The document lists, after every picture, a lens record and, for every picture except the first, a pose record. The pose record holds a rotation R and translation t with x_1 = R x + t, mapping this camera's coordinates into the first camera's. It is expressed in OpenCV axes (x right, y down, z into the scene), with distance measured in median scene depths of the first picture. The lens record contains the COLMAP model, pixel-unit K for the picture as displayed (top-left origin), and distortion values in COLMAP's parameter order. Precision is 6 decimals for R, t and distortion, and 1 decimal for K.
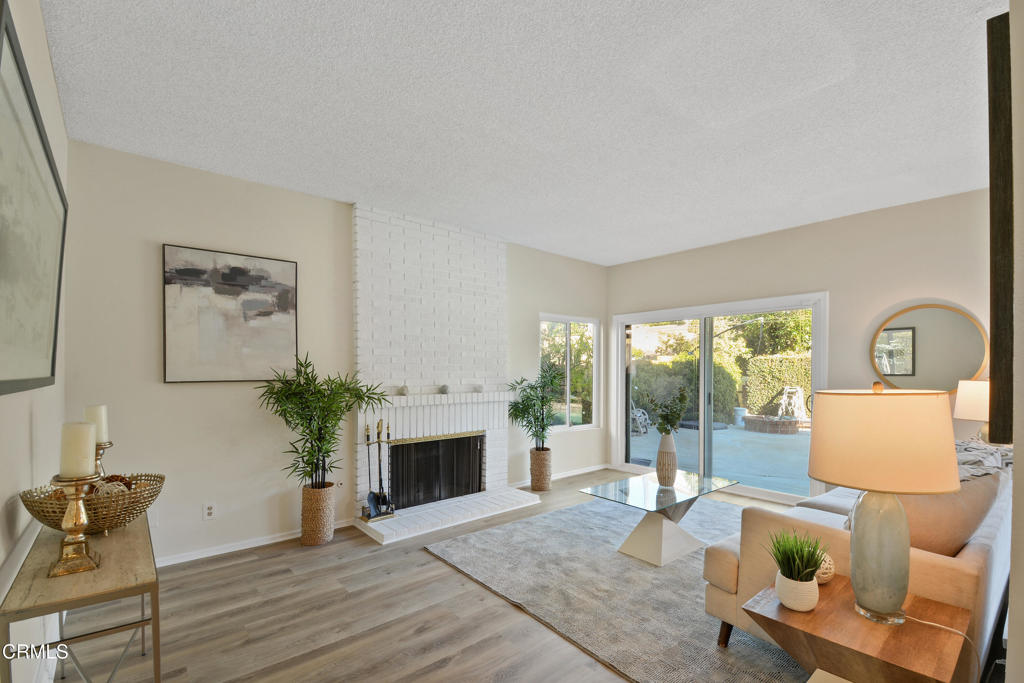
lens RADIAL K [[455.0, 0, 524.5], [0, 455.0, 368.2], [0, 0, 1]] dist [0.003883, -0.016165]
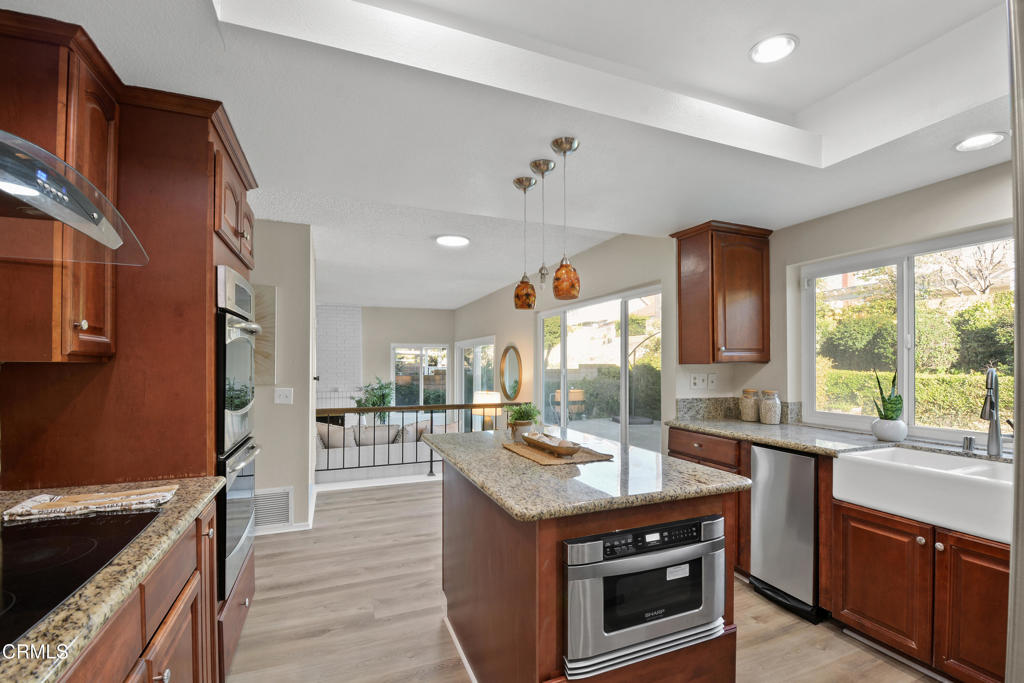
lens RADIAL K [[455.0, 0, 524.5], [0, 455.0, 368.2], [0, 0, 1]] dist [0.003883, -0.016165]
pose [[0.950417, -0.001379, -0.310974, 1.262837], [0.004771, 0.999937, 0.010146, -0.059935], [0.310940, -0.011127, 0.950364, -0.543921]]
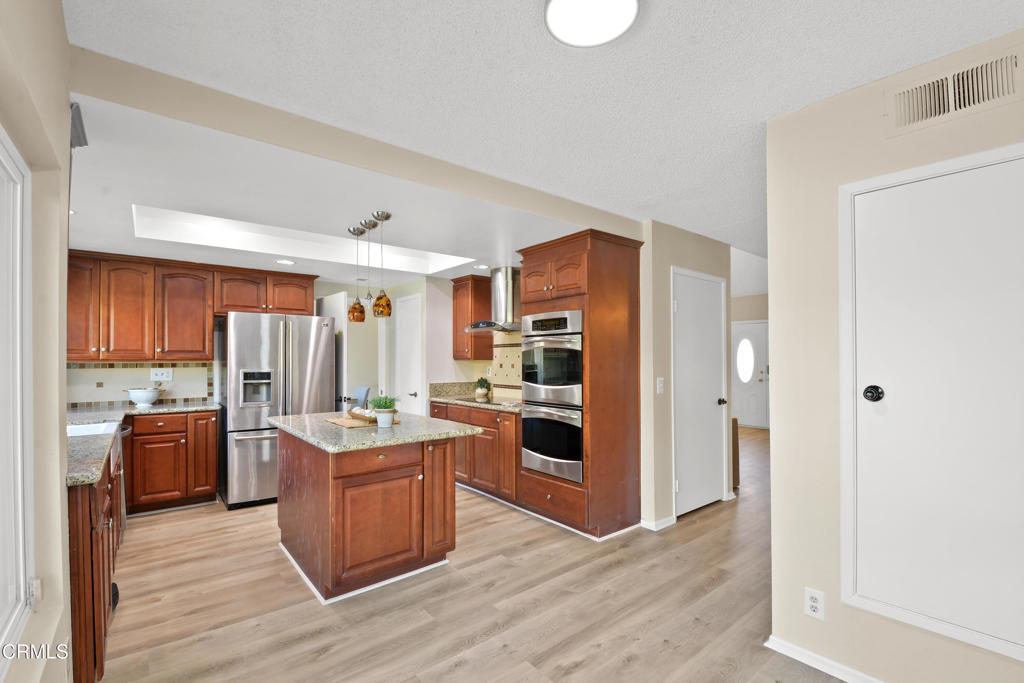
lens RADIAL K [[451.4, 0, 521.3], [0, 451.4, 359.9], [0, 0, 1]] dist [0.001545, -0.015916]
pose [[-0.999792, -0.003902, 0.020027, 0.877972], [-0.003942, 0.999990, -0.001990, -0.061261], [-0.020019, -0.002068, -0.999797, 0.626325]]
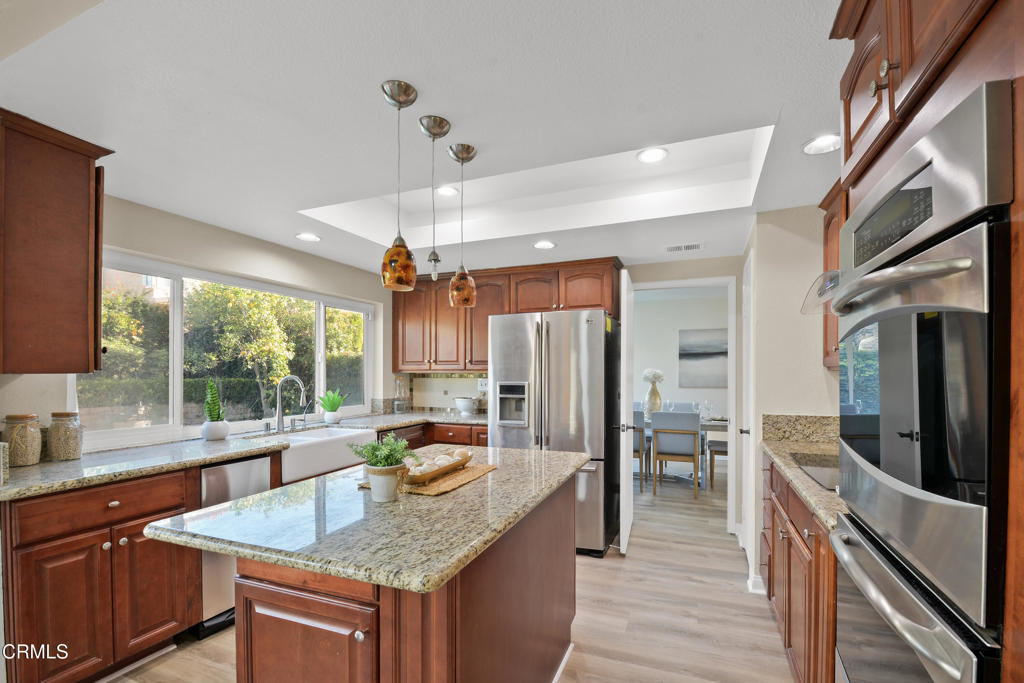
lens RADIAL K [[455.0, 0, 524.5], [0, 455.0, 368.2], [0, 0, 1]] dist [0.003883, -0.016165]
pose [[-0.472172, 0.002432, 0.881503, 0.741960], [-0.001969, 0.999991, -0.003813, -0.061349], [-0.881504, -0.003536, -0.472163, 0.052020]]
